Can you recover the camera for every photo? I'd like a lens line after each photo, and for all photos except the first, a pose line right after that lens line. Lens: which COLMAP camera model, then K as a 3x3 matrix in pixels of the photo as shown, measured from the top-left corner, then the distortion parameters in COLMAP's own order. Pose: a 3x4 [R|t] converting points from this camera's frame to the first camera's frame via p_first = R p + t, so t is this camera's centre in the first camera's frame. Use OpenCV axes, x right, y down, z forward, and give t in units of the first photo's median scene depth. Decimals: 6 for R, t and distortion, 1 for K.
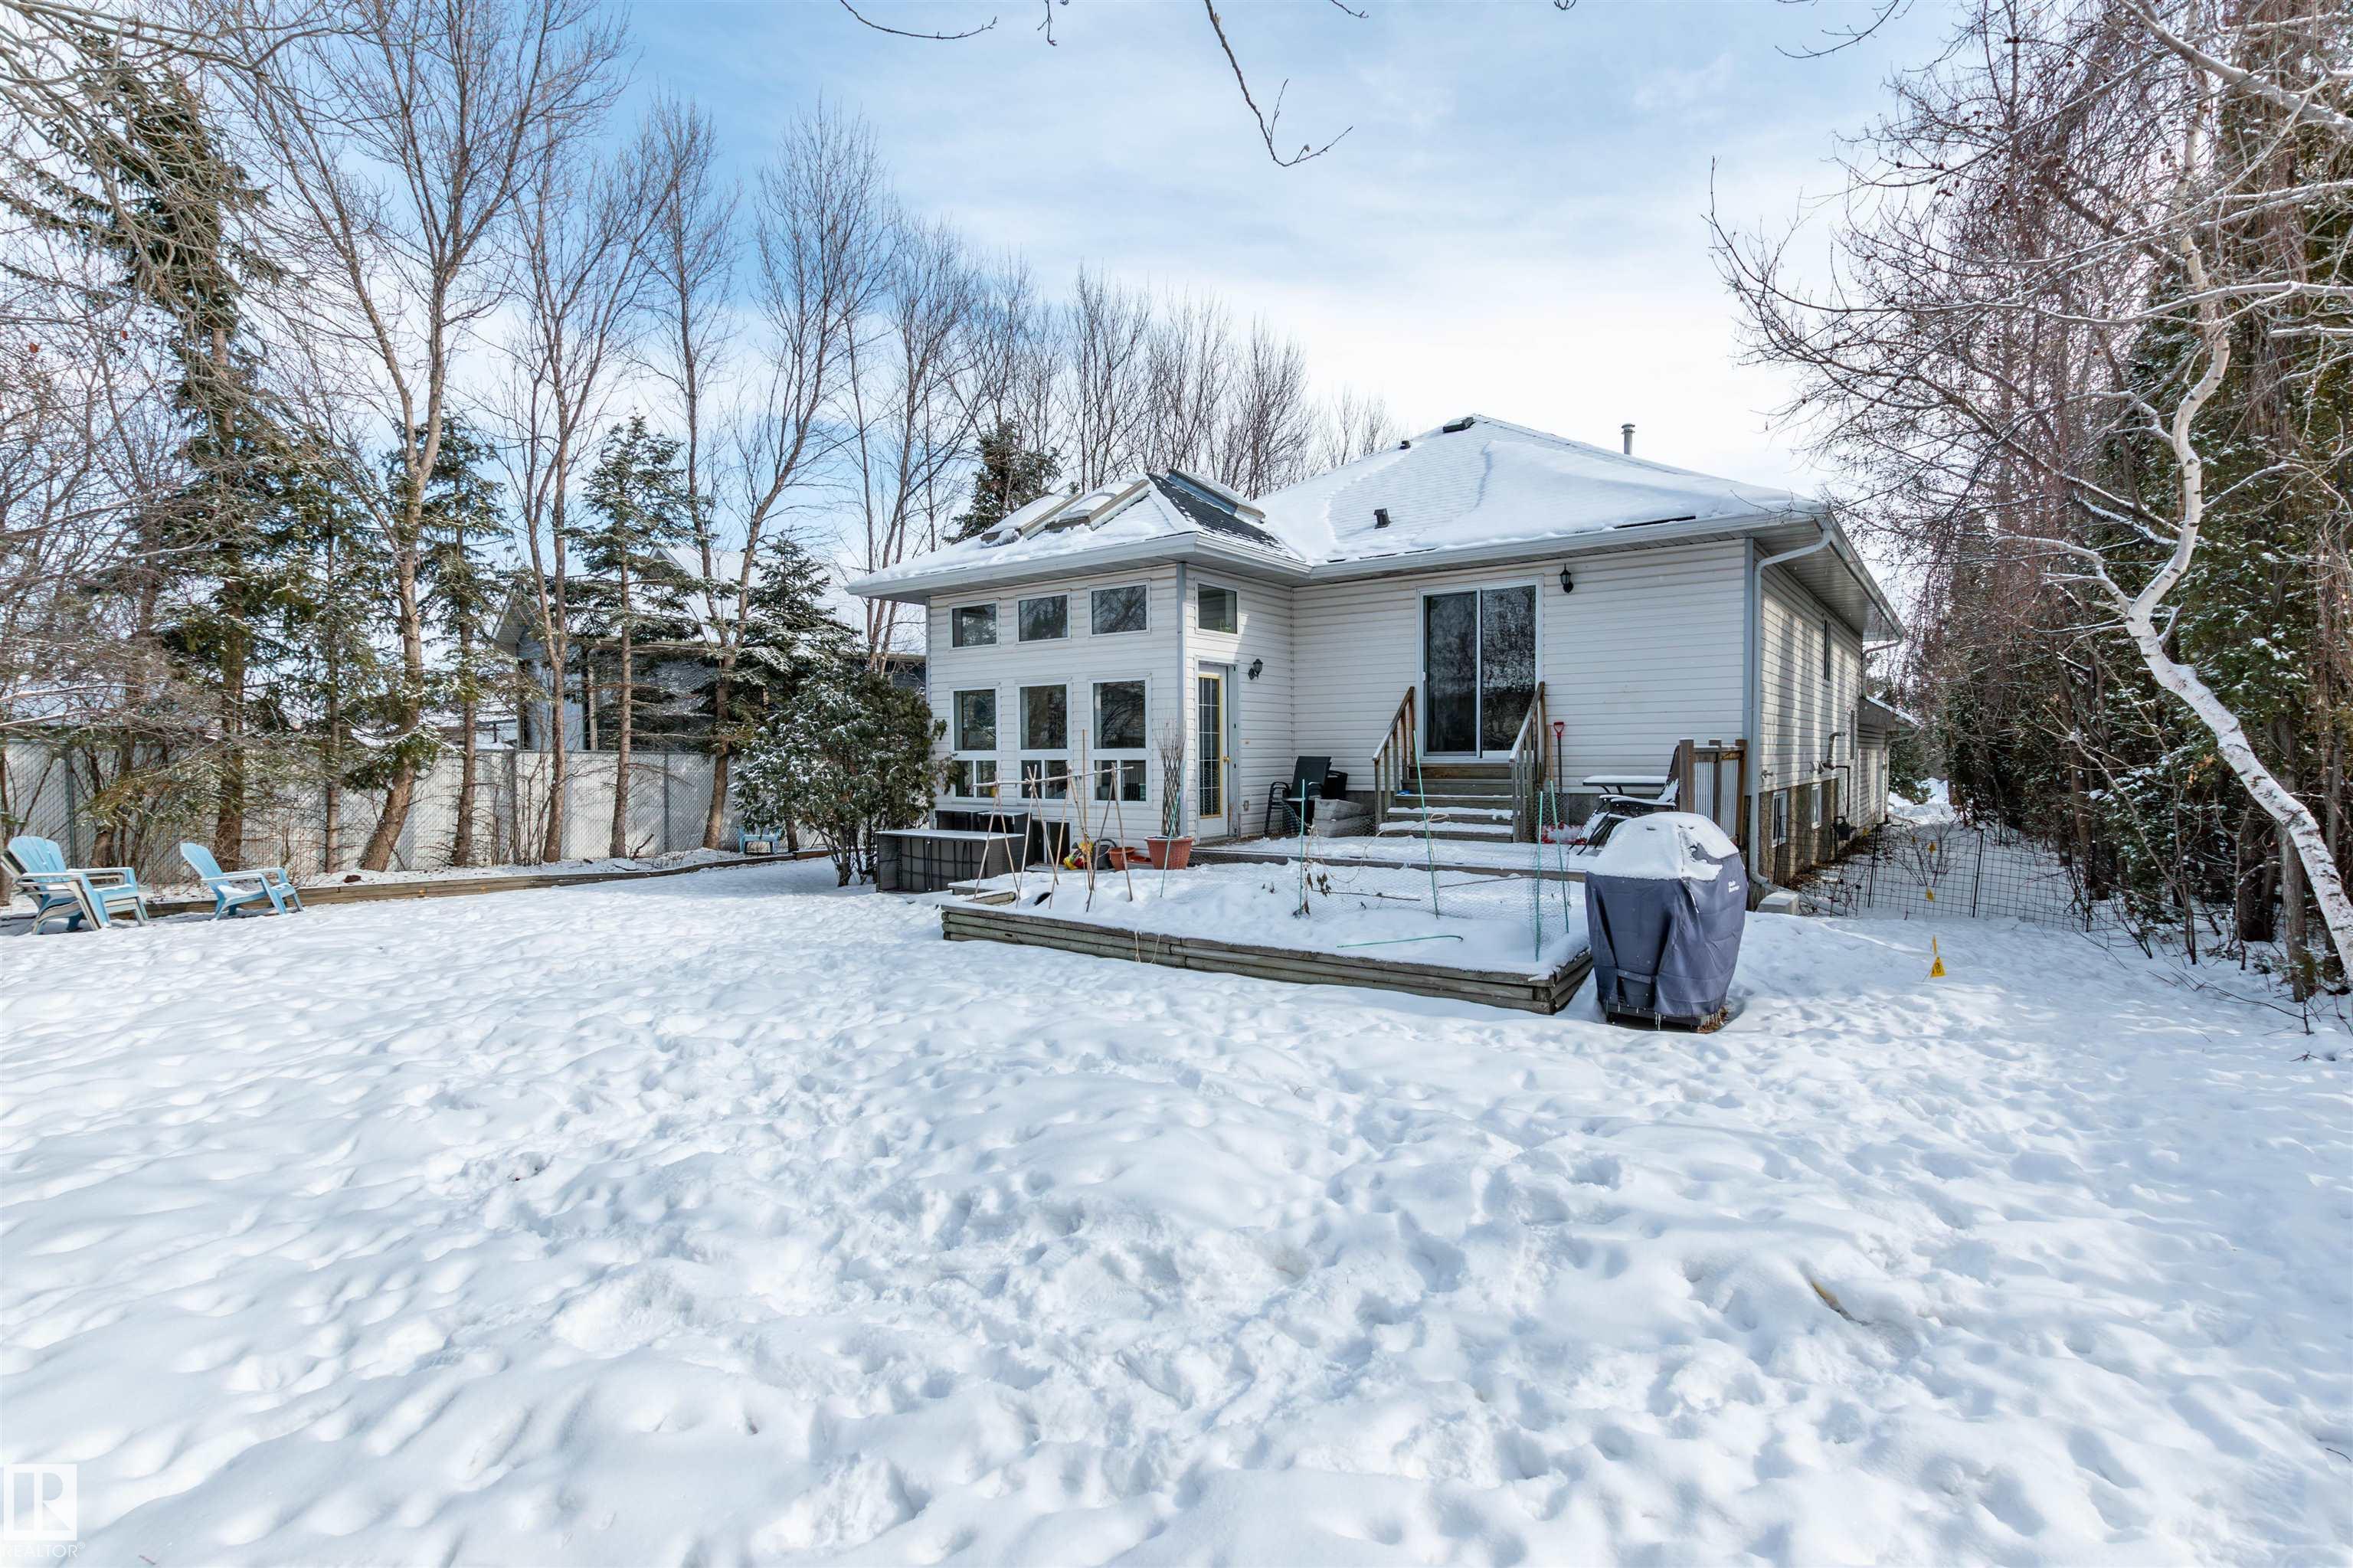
lens RADIAL K [[1130.9, 0, 1177.8], [0, 1130.9, 774.5], [0, 0, 1]] dist [-0.002202, 0.000003]
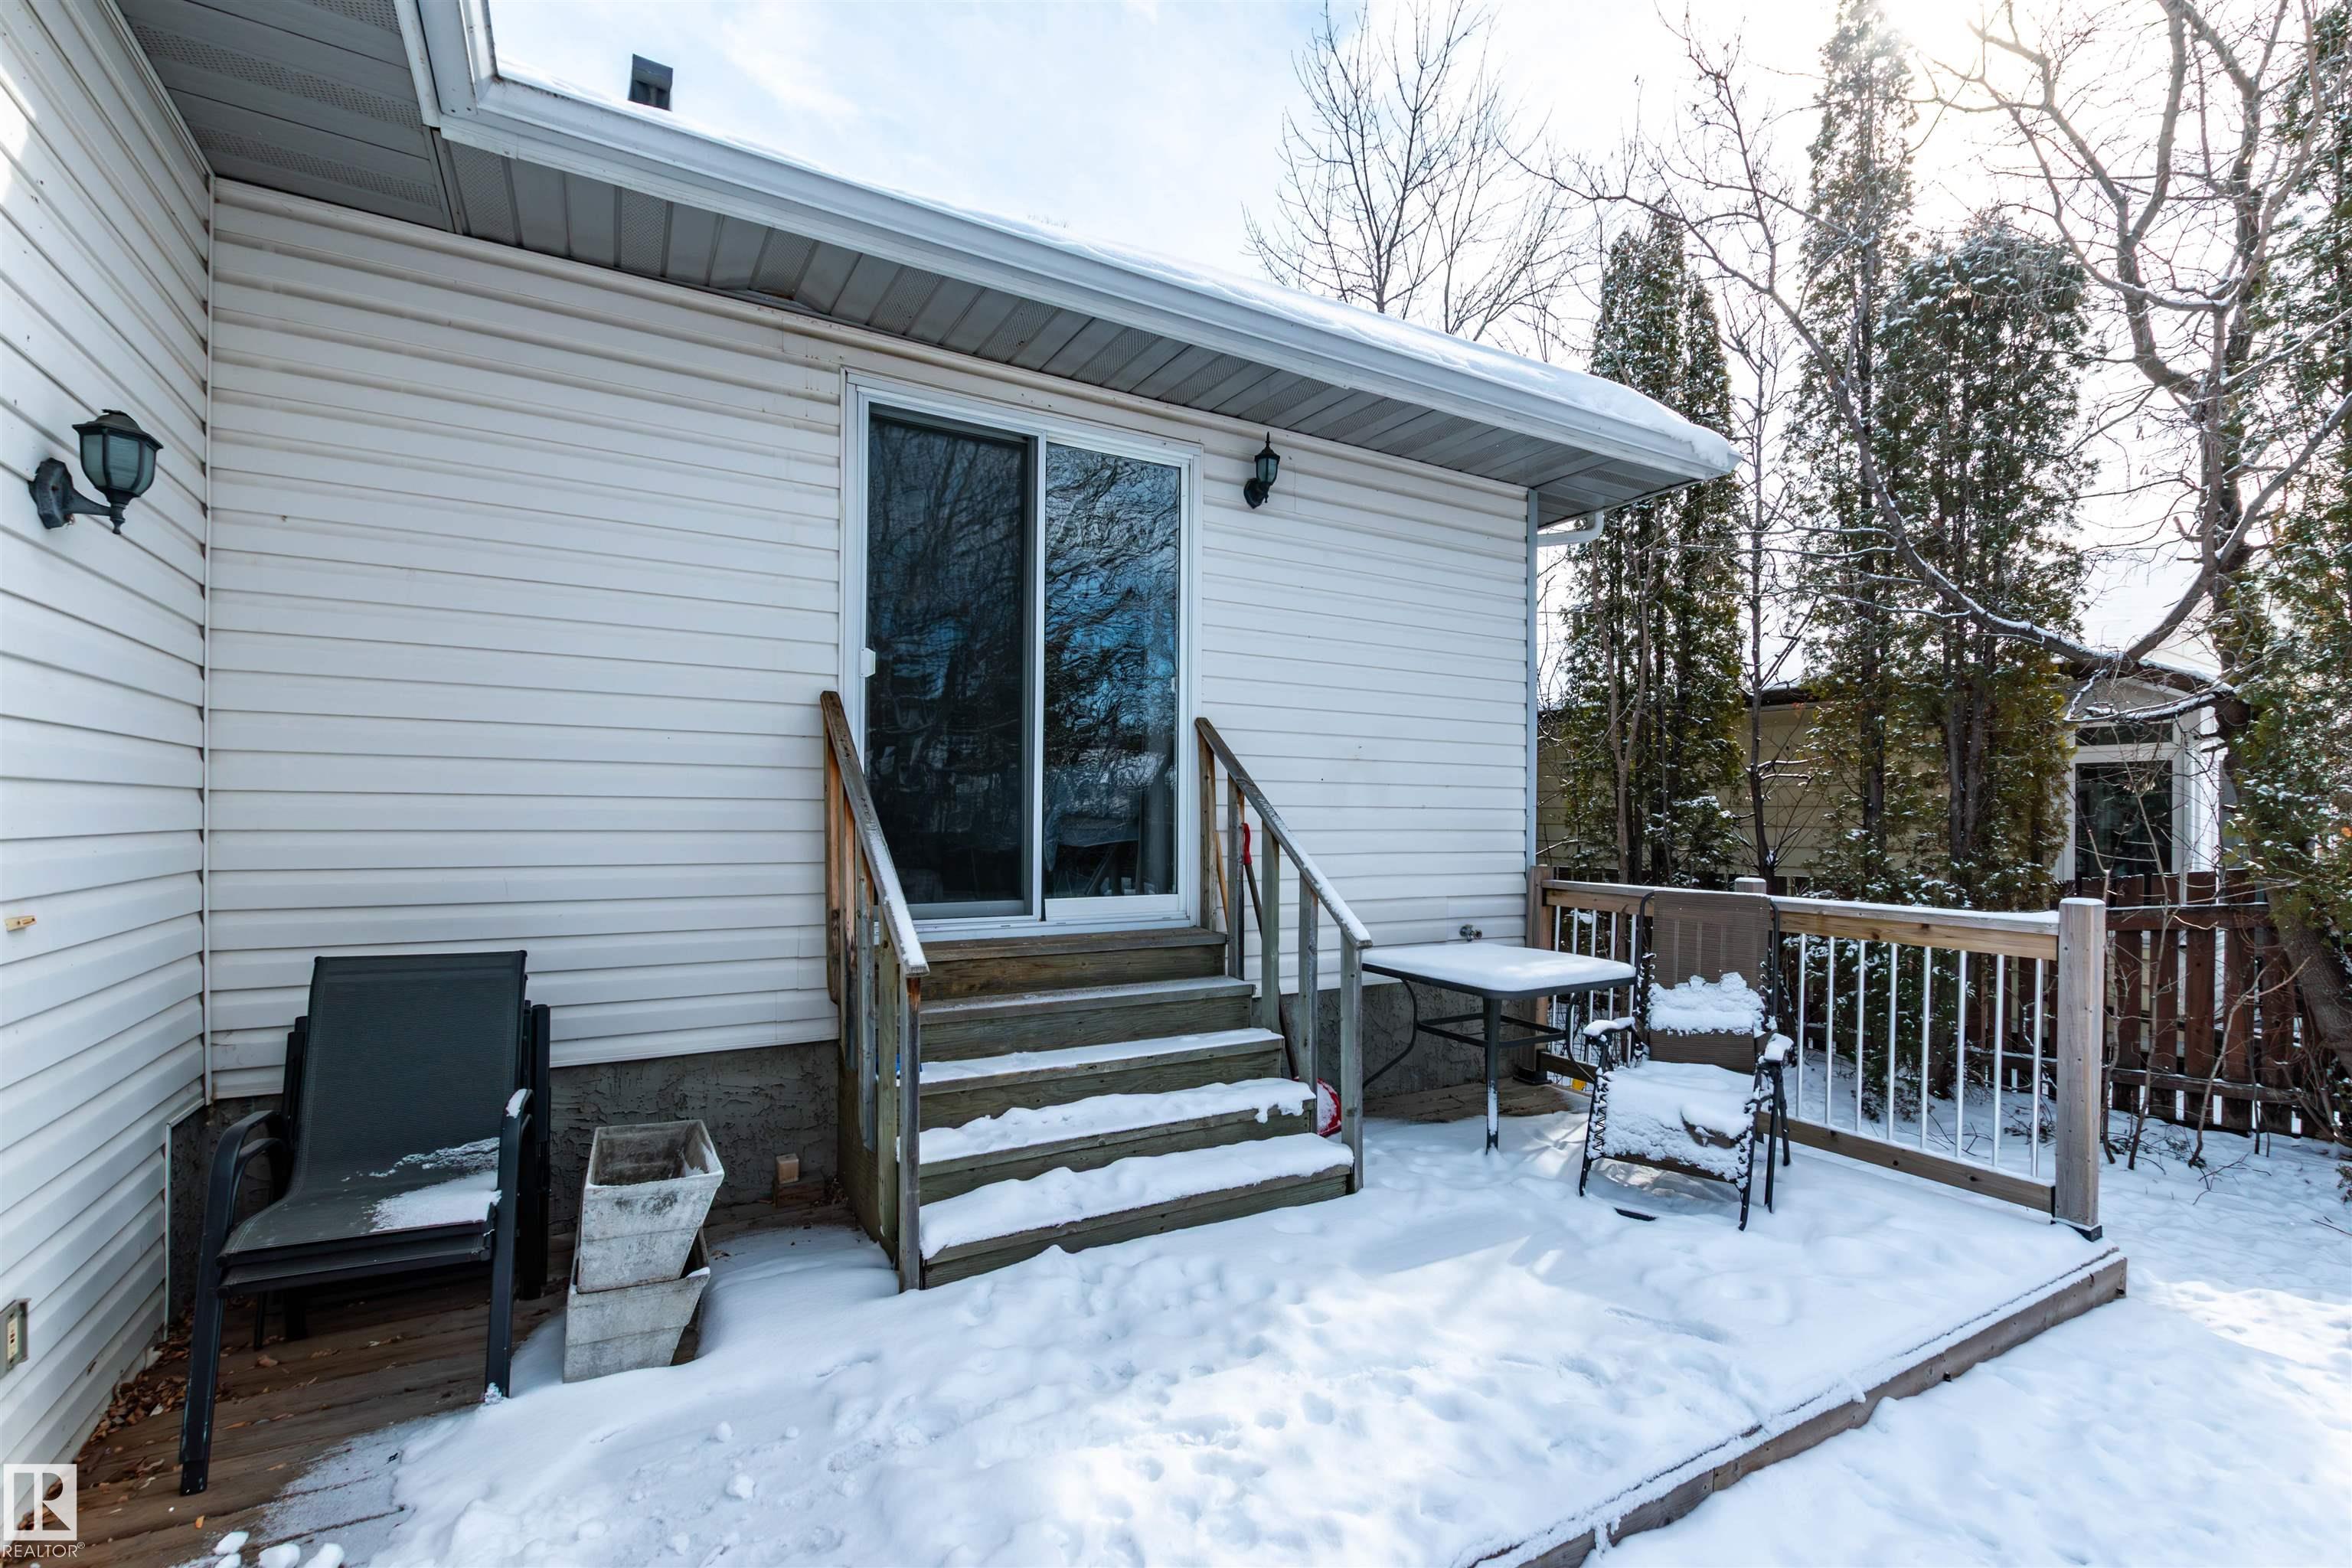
lens RADIAL K [[1040.4, 0, 1188.3], [0, 1040.4, 807.1], [0, 0, 1]] dist [0.006590, -0.002670]
pose [[0.398430, 0.015198, 0.917073, -0.008172], [0.004454, 0.999819, -0.018505, -0.041532], [-0.917188, 0.011458, 0.398290, 0.799429]]
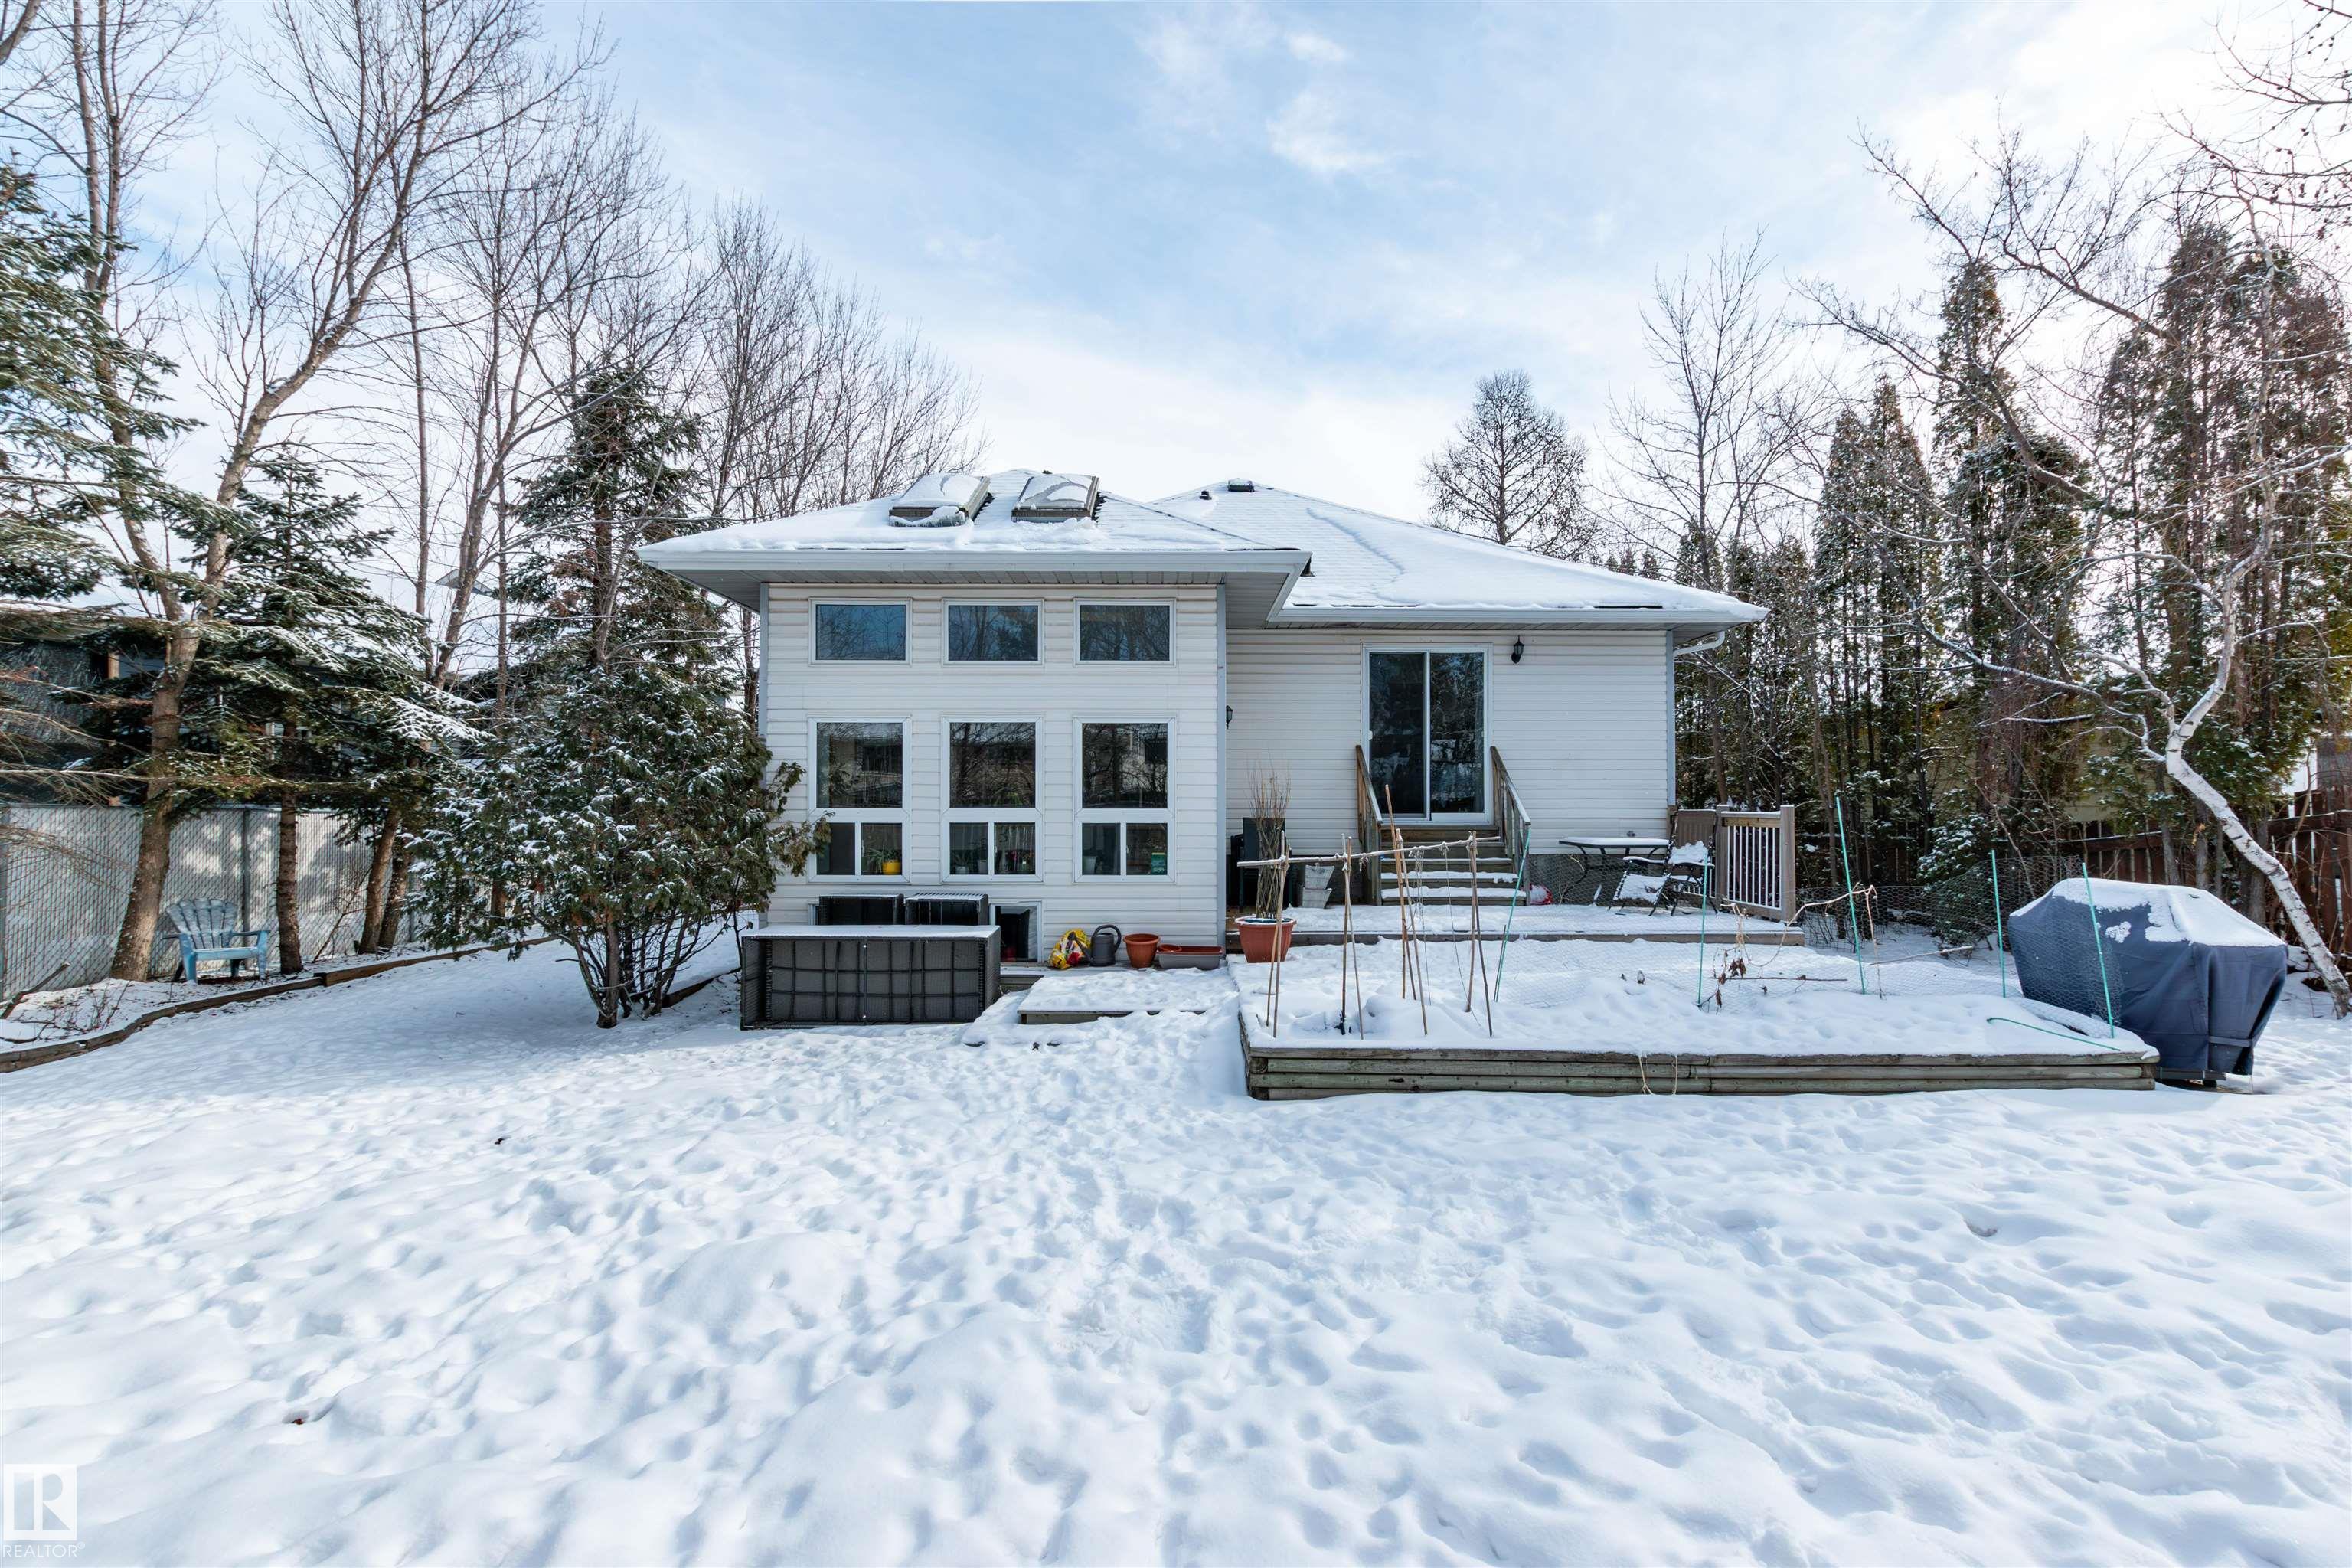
lens RADIAL K [[1040.4, 0, 1185.1], [0, 1040.4, 792.7], [0, 0, 1]] dist [0.006590, -0.002670]
pose [[0.791127, 0.014458, 0.611481, -0.448089], [0.004543, 0.999554, -0.029512, -0.012308], [-0.611635, 0.026126, 0.790708, 0.389793]]
